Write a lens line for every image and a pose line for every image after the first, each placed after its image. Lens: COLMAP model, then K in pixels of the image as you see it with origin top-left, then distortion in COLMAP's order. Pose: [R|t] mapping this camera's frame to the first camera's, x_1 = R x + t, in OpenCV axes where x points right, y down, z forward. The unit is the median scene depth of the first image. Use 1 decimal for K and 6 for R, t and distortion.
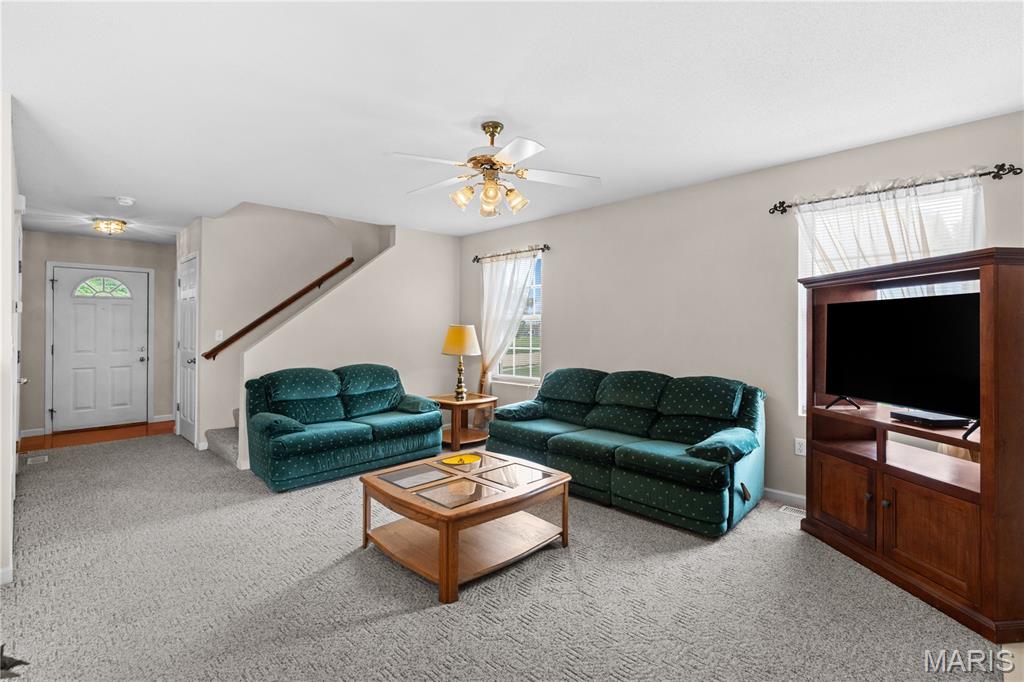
lens RADIAL K [[475.3, 0, 523.2], [0, 475.3, 321.6], [0, 0, 1]] dist [0.001671, 0.000682]
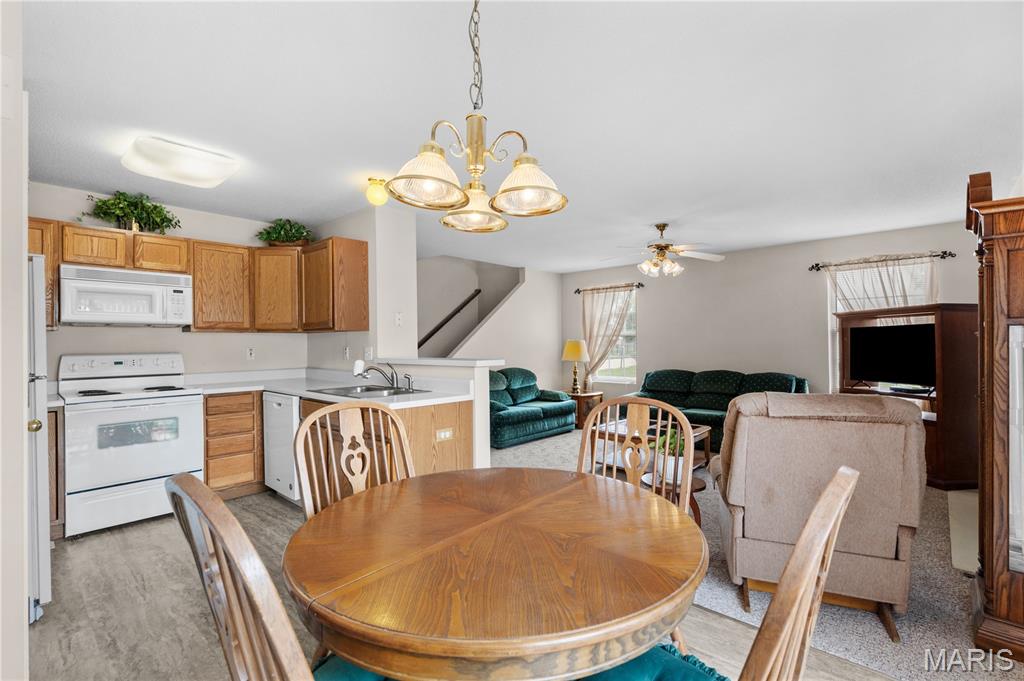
lens RADIAL K [[468.5, 0, 520.3], [0, 468.5, 328.8], [0, 0, 1]] dist [0.000745, -0.000364]
pose [[0.999238, -0.001638, 0.038997, -0.508572], [0.002213, 0.999889, -0.014701, -0.007964], [-0.038969, 0.014776, 0.999131, -0.533009]]
